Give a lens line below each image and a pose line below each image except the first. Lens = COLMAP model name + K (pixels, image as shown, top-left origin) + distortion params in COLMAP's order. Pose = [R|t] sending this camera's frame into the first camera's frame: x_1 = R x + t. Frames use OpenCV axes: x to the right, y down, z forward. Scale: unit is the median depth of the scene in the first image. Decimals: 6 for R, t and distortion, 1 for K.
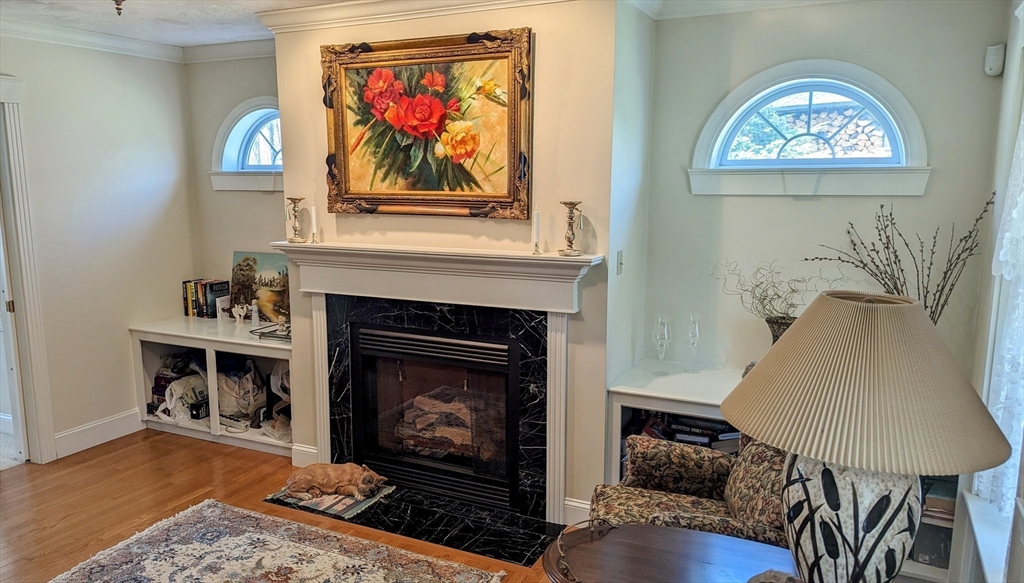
lens RADIAL K [[812.7, 0, 505.0], [0, 812.7, 295.9], [0, 0, 1]] dist [0.071554, -0.005936]
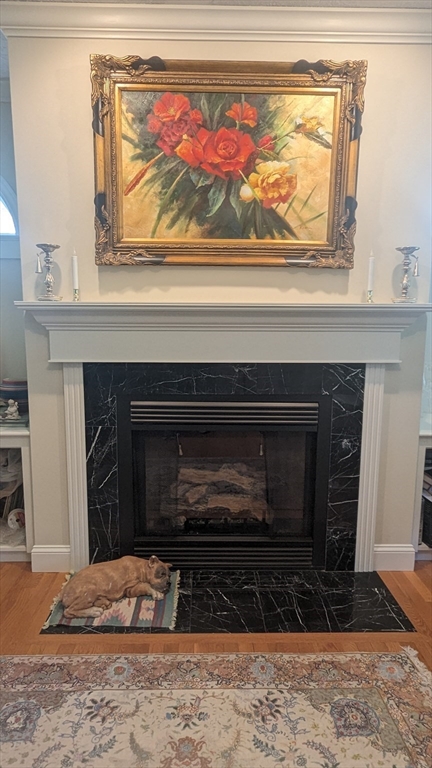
lens RADIAL K [[475.4, 0, 223.9], [0, 475.4, 377.5], [0, 0, 1]] dist [-0.005018, 0.007292]
pose [[0.877502, -0.057581, 0.476104, -0.359641], [0.066957, 0.997752, -0.002737, 0.024818], [-0.474876, 0.034280, 0.879385, 0.546897]]
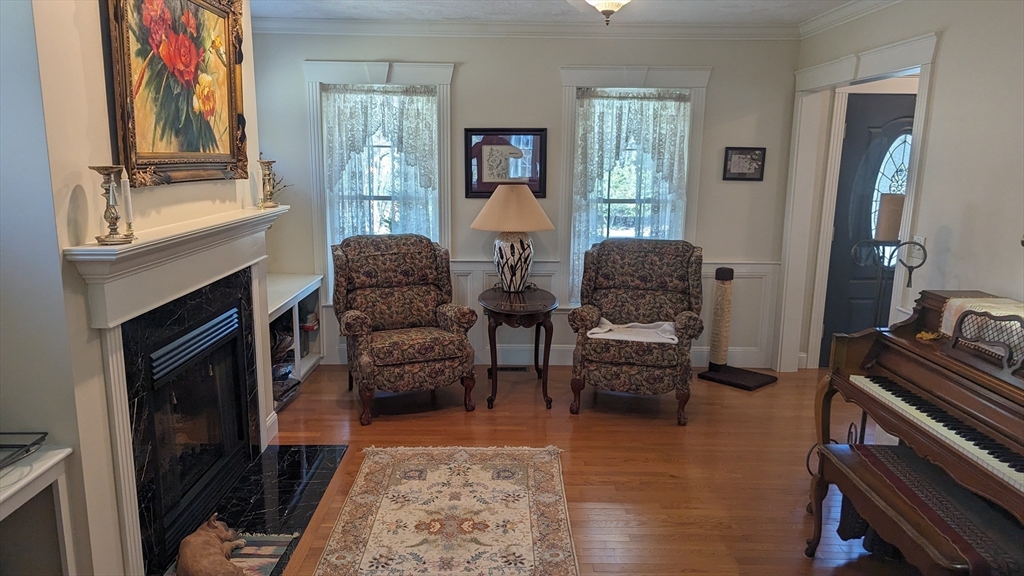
lens RADIAL K [[701.3, 0, 513.9], [0, 701.3, 287.5], [0, 0, 1]] dist [0.003365, 0.000087]
pose [[-0.470985, -0.161480, 0.867236, -0.897011], [0.135814, 0.958108, 0.252159, -0.132843], [-0.871624, 0.236546, -0.429323, 1.055190]]
